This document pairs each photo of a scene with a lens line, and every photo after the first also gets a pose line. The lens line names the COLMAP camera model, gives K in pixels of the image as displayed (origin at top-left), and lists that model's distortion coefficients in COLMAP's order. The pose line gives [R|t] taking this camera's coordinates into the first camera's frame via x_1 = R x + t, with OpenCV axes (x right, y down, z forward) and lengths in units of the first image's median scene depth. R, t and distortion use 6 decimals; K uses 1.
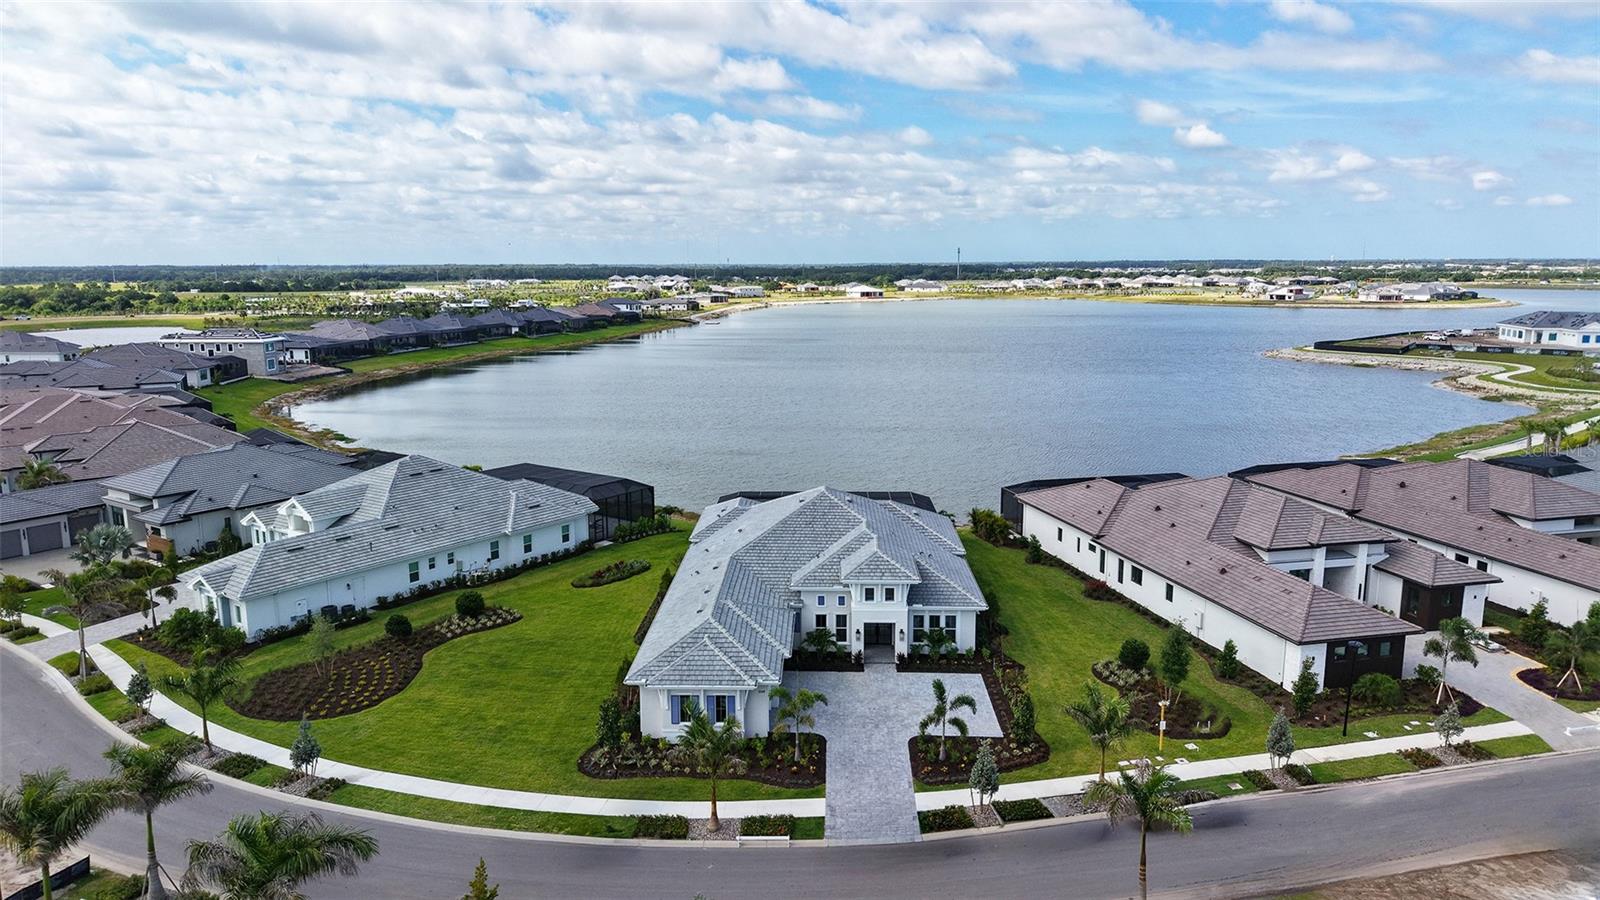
lens RADIAL K [[1039.9, 0, 800.0], [0, 1039.9, 450.0], [0, 0, 1]] dist [0.095064, -0.167982]
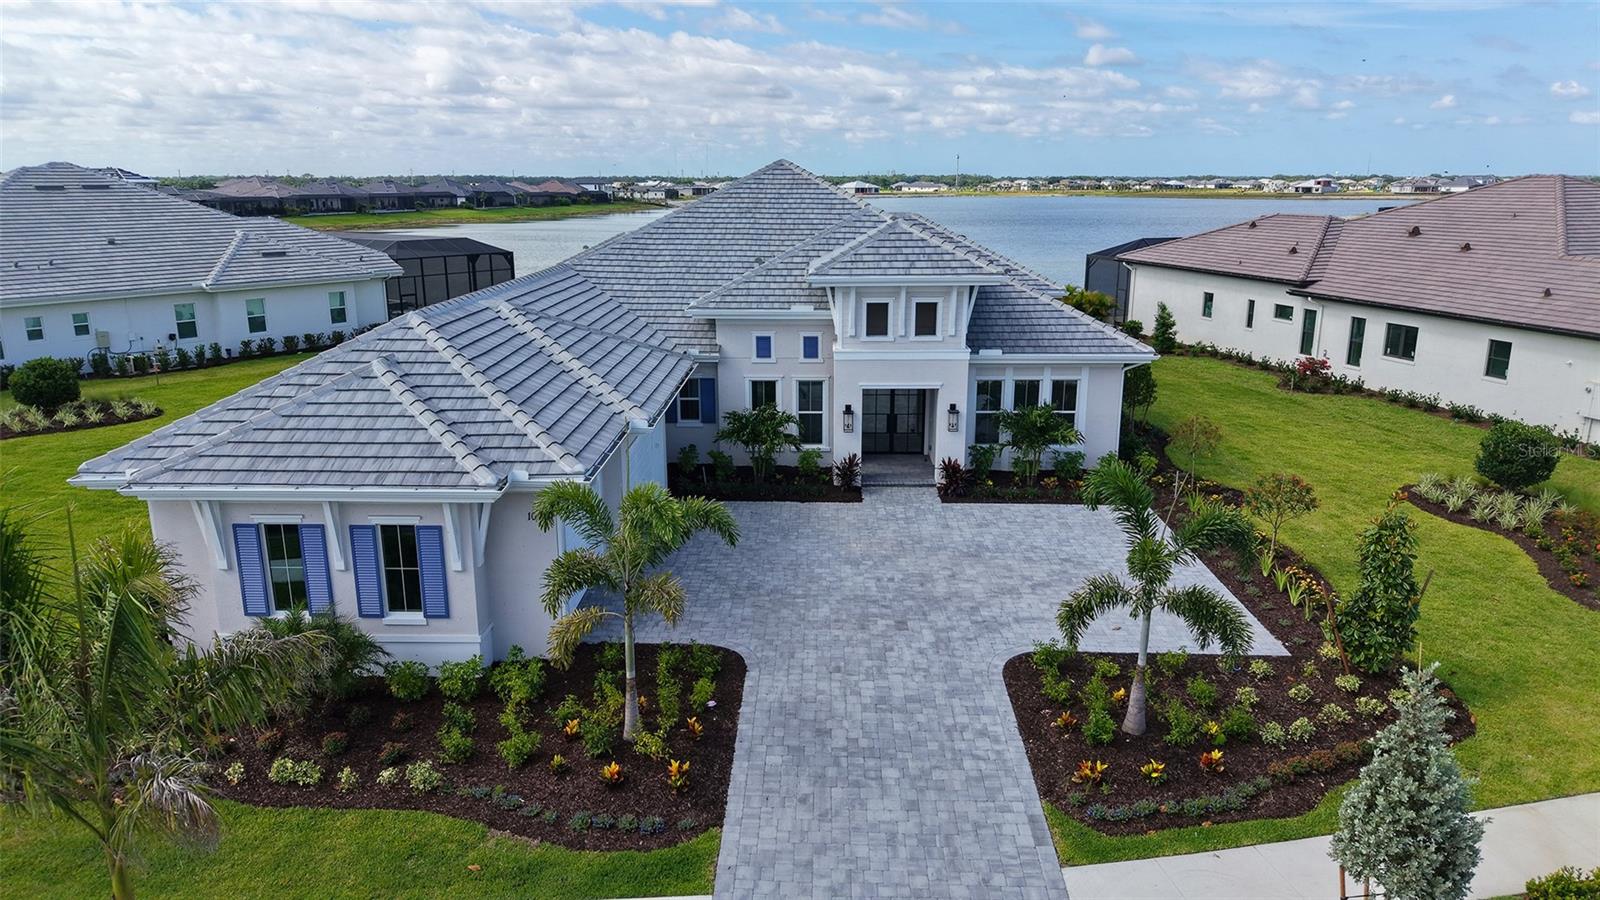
lens RADIAL K [[1073.1, 0, 800.0], [0, 1073.1, 450.0], [0, 0, 1]] dist [0.018334, -0.009103]
pose [[0.999970, 0.000986, 0.007744, 0.032332], [-0.001590, 0.996925, 0.078348, 0.153640], [-0.007643, -0.078358, 0.996896, 0.561340]]
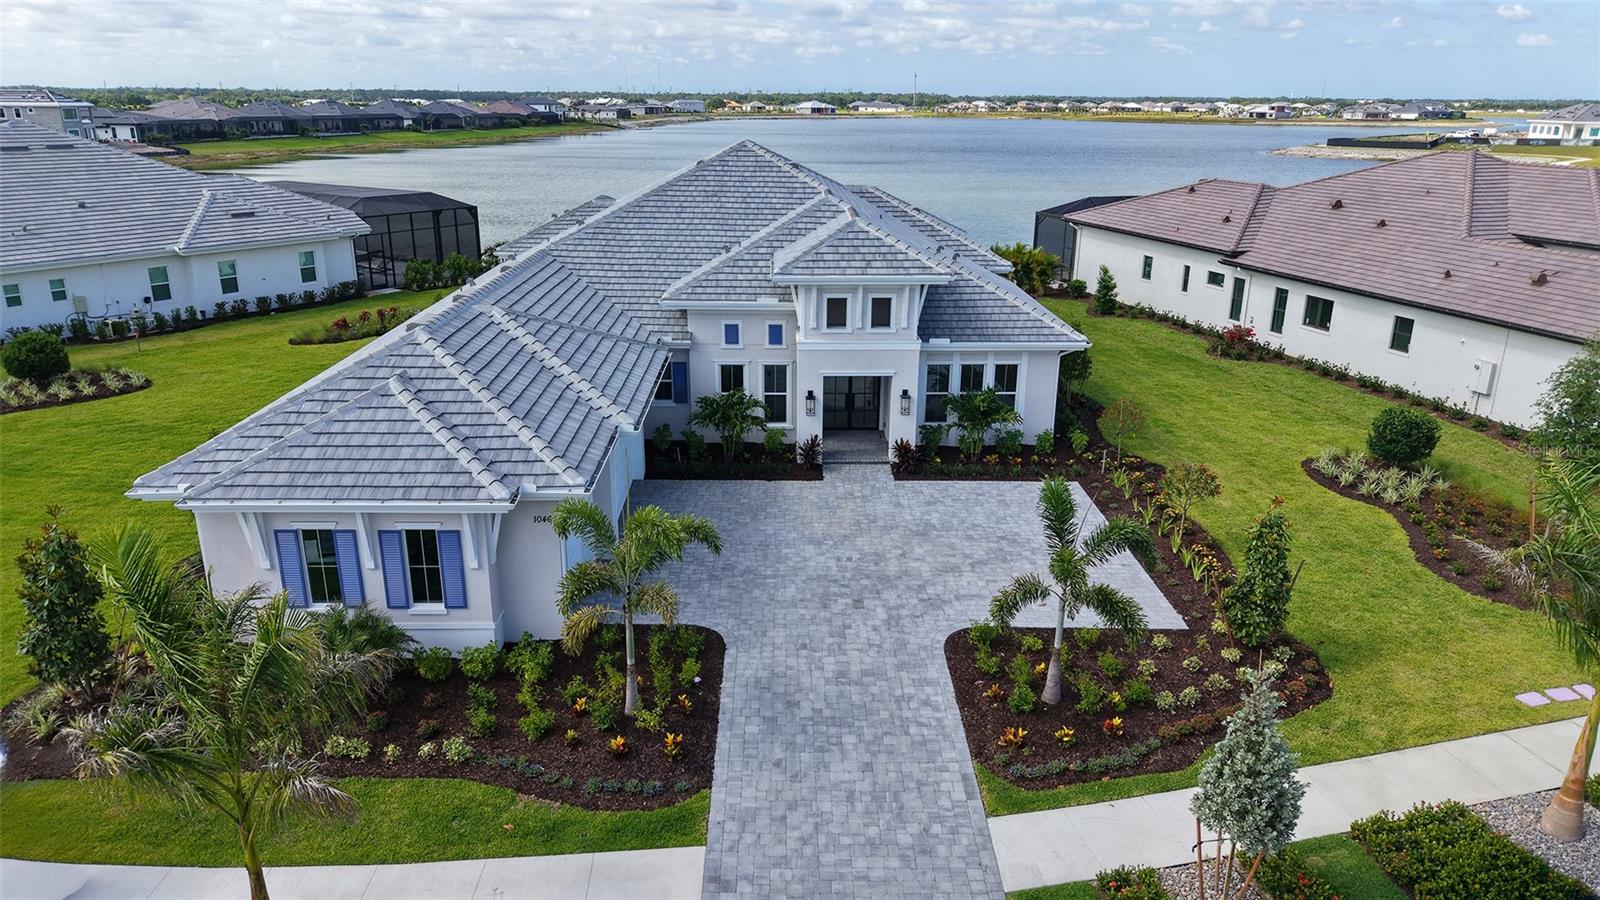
lens RADIAL K [[1069.9, 0, 800.0], [0, 1069.9, 450.0], [0, 0, 1]] dist [0.030618, -0.027691]
pose [[0.998823, -0.004013, 0.048347, 0.027883], [-0.003193, 0.988974, 0.148053, 0.126251], [-0.048408, -0.148033, 0.987797, 0.524442]]
